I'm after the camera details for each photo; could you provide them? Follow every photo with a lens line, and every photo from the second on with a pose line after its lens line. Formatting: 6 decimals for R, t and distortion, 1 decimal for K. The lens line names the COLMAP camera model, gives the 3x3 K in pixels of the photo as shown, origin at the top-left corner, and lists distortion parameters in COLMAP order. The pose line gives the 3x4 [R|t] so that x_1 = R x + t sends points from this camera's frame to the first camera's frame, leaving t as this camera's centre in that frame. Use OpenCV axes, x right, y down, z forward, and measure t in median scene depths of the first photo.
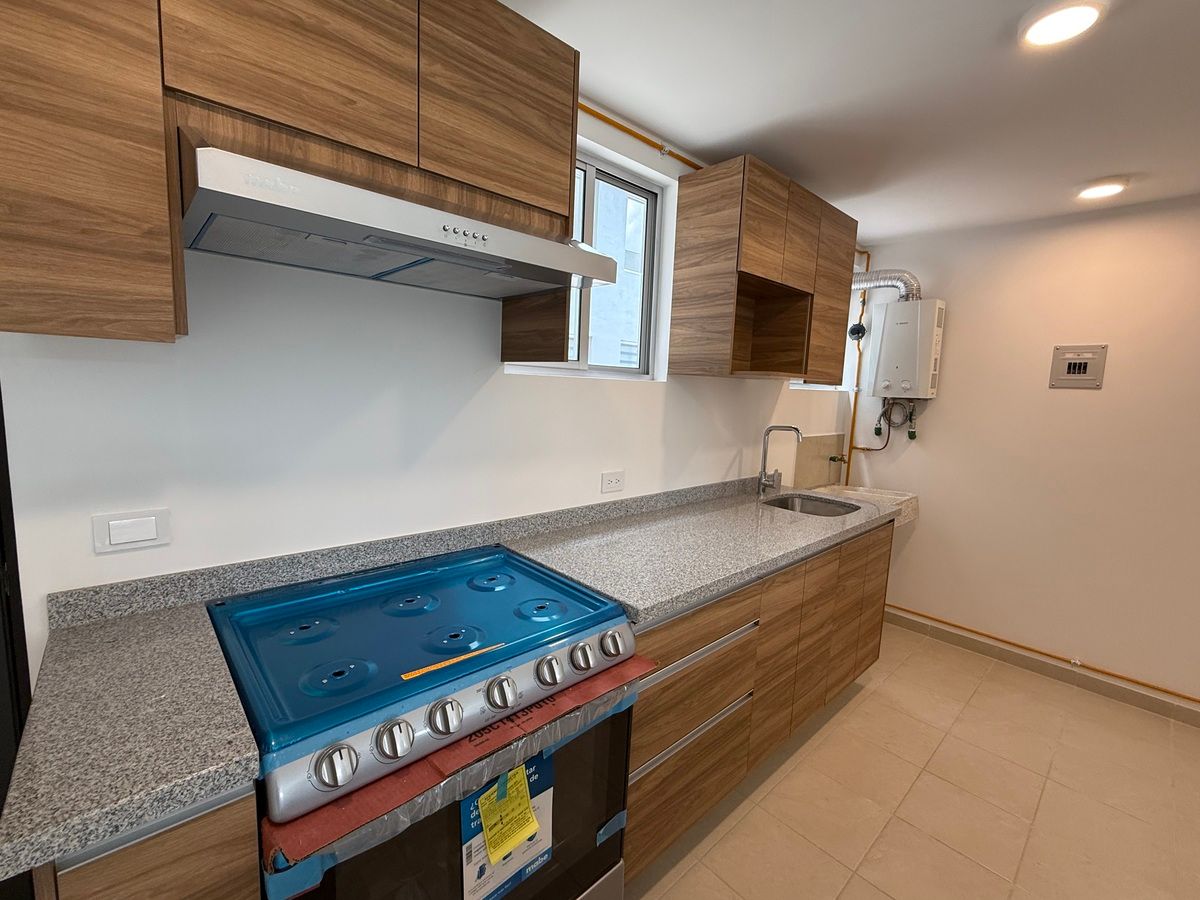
lens RADIAL K [[517.1, 0, 595.7], [0, 517.1, 449.5], [0, 0, 1]] dist [0.001798, 0.000296]
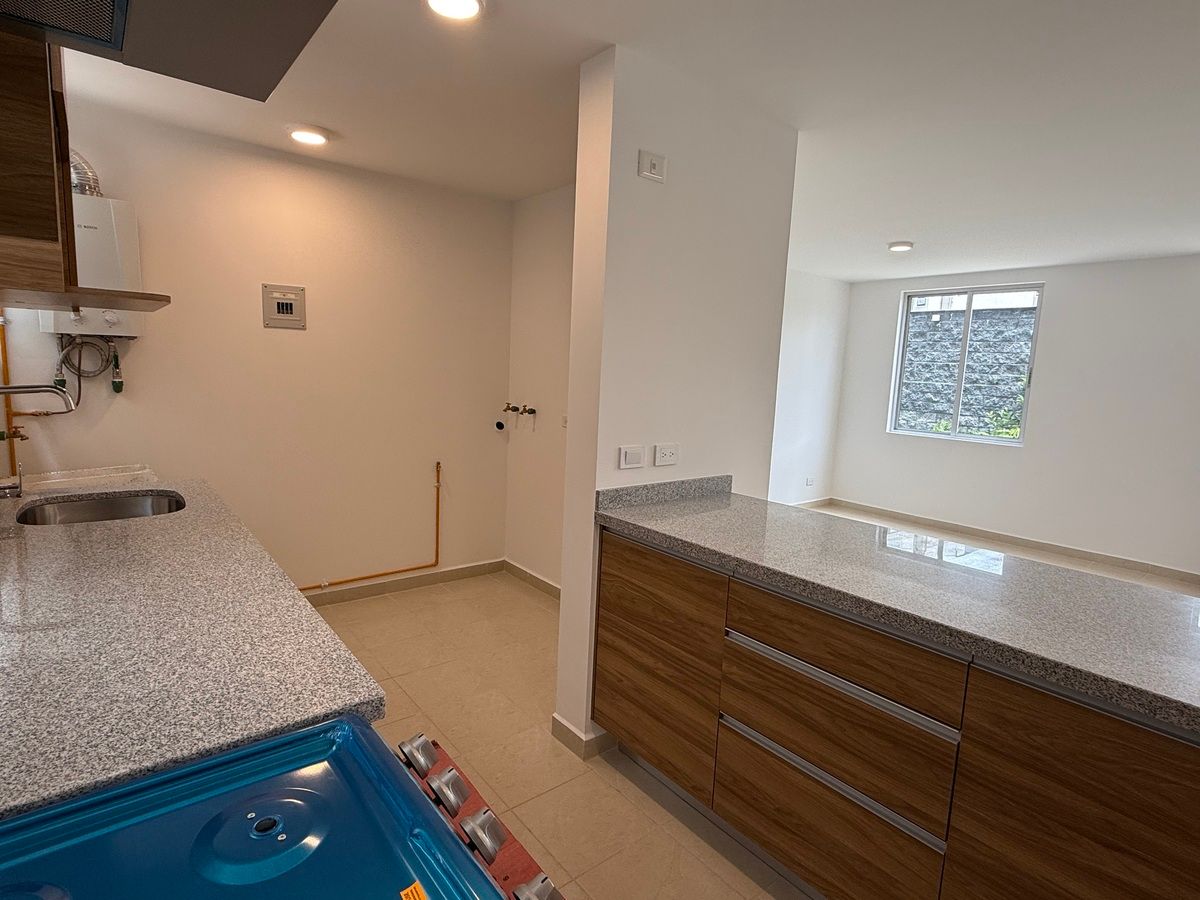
lens RADIAL K [[618.9, 0, 596.2], [0, 618.9, 450.5], [0, 0, 1]] dist [-0.004881, -0.001425]
pose [[0.051221, -0.172583, 0.983662, -0.272511], [0.084408, 0.982179, 0.167928, -0.034574], [-0.995114, 0.074428, 0.064876, 0.332223]]
